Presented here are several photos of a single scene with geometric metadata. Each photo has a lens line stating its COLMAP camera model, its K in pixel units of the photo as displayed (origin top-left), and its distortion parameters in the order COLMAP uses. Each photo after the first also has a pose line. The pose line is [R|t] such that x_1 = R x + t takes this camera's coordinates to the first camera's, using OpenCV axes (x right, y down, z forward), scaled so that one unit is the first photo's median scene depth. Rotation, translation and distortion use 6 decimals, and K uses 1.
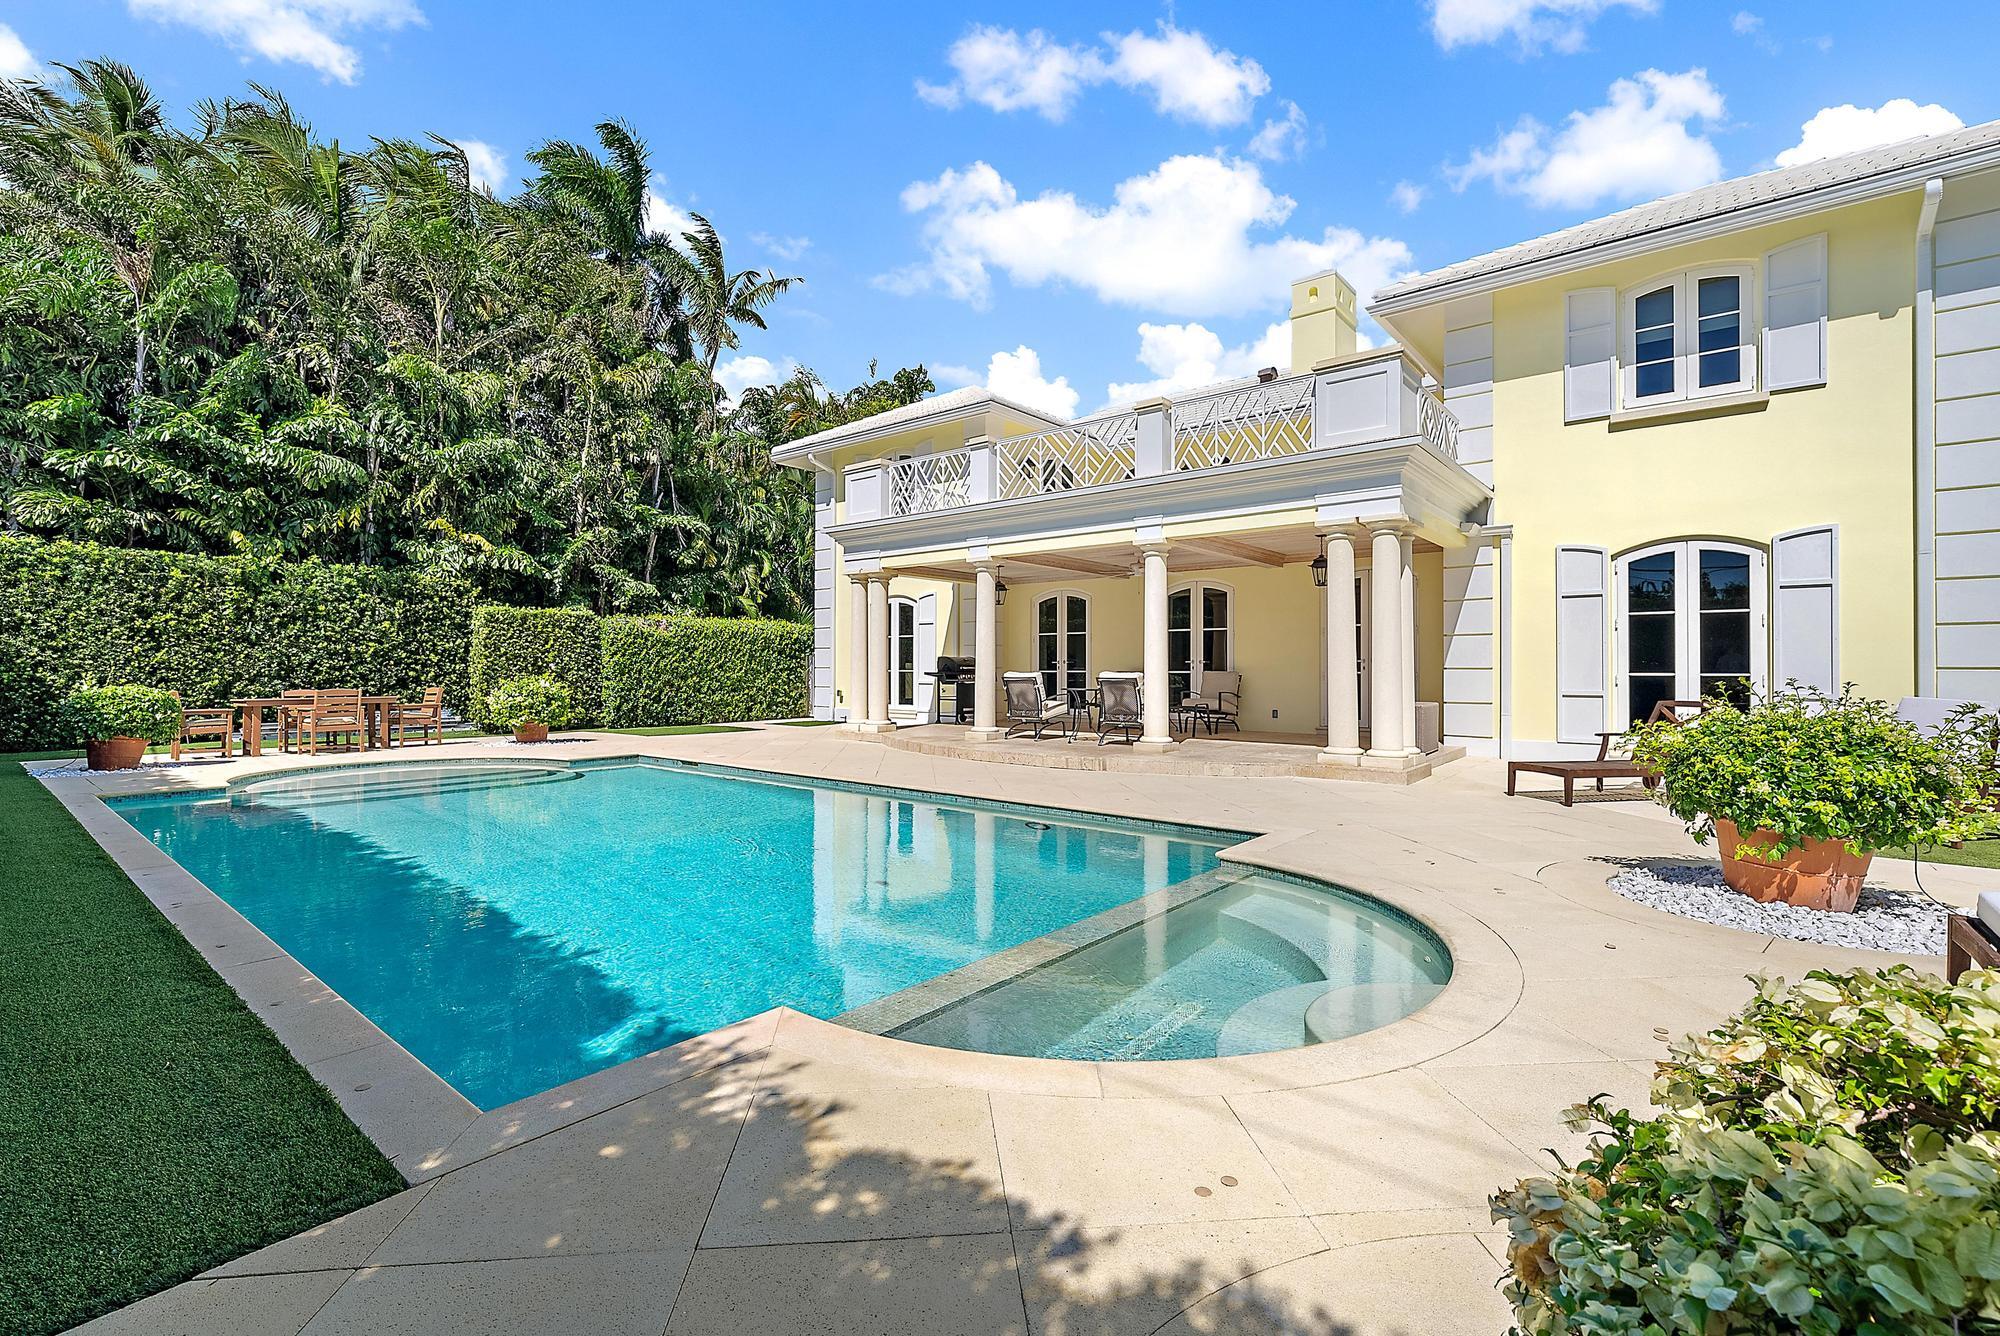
lens RADIAL K [[872.1, 0, 1000.0], [0, 872.1, 668.0], [0, 0, 1]] dist [0.001065, -0.000975]
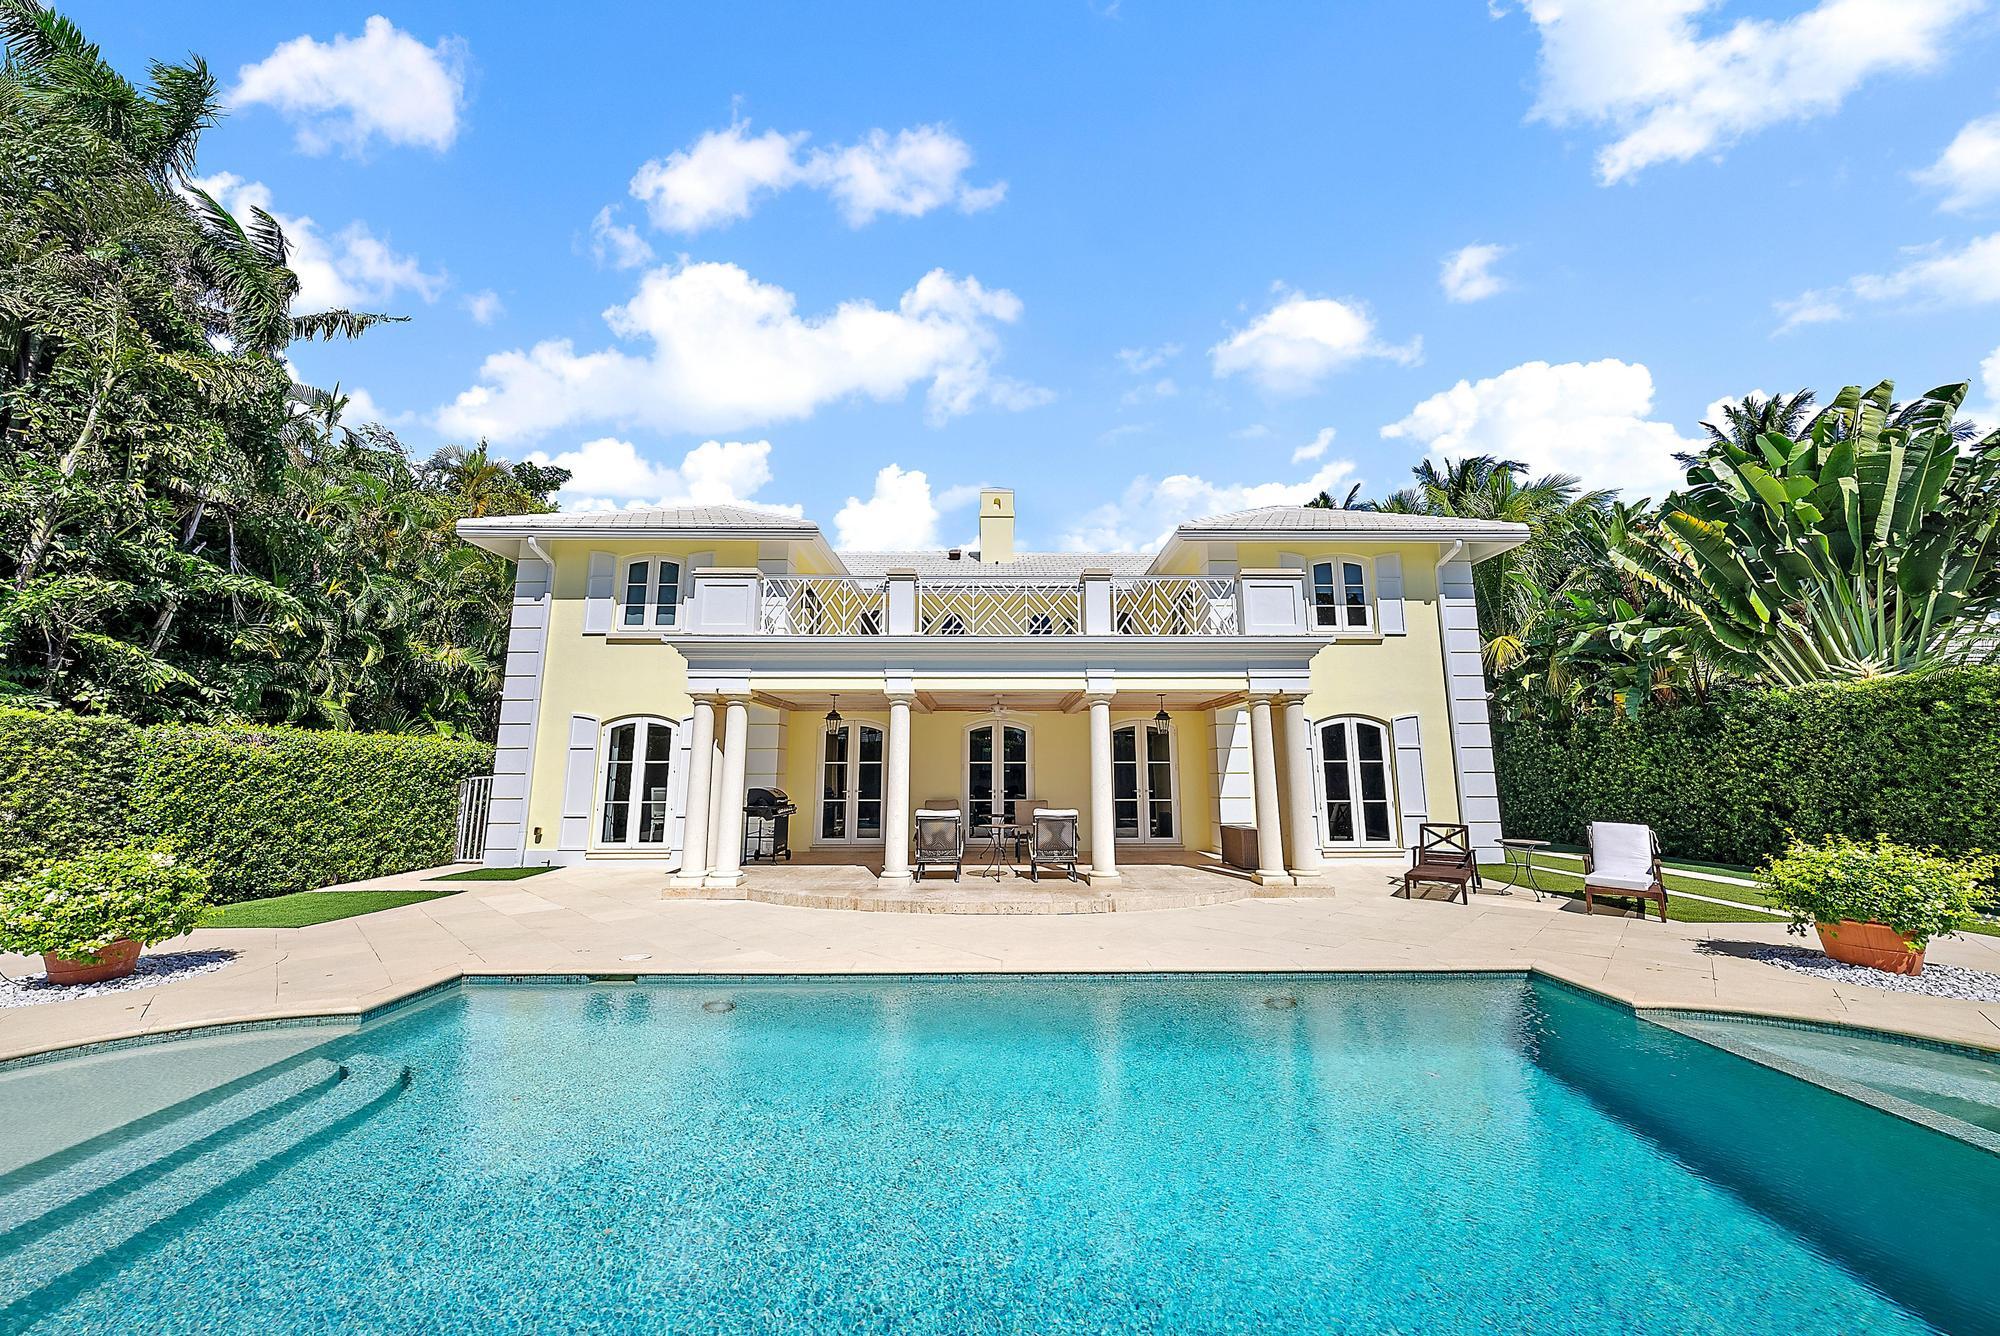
lens RADIAL K [[689.4, 0, 1000.0], [0, 689.4, 668.0], [0, 0, 1]] dist [-0.001126, -0.000095]
pose [[0.765785, 0.095877, 0.635909, -0.350263], [0.002324, 0.988405, -0.151822, -0.028591], [-0.643092, 0.117741, 0.756683, 0.289721]]
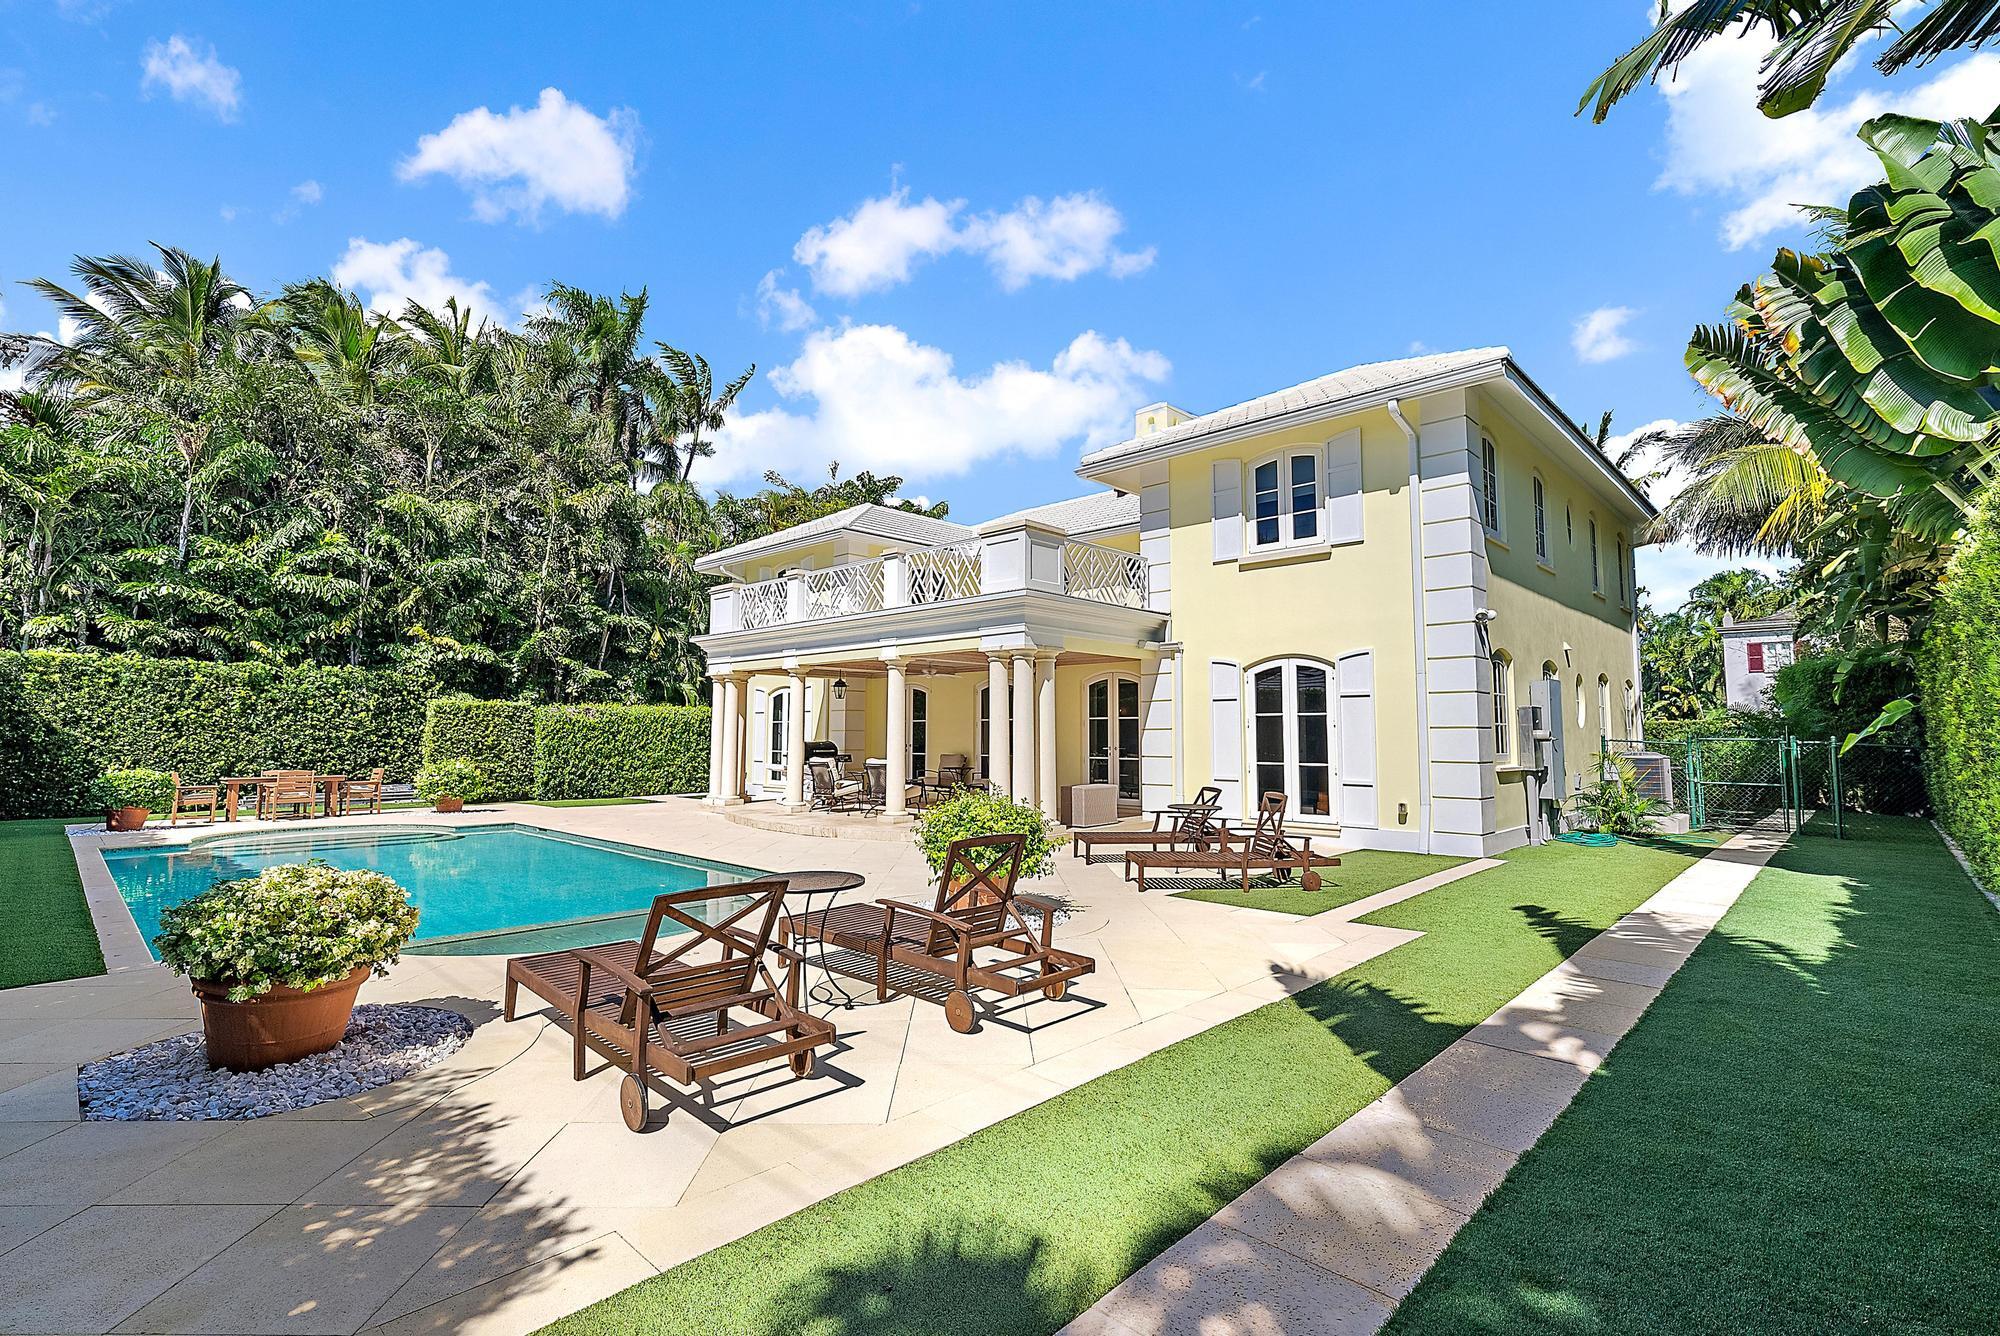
lens RADIAL K [[907.2, 0, 997.5], [0, 907.2, 662.1], [0, 0, 1]] dist [0.001491, 0.001087]
pose [[0.997245, -0.005921, -0.073939, 0.304445], [0.000002, 0.996811, -0.079803, -0.022842], [0.074176, 0.079583, 0.994065, -0.226833]]
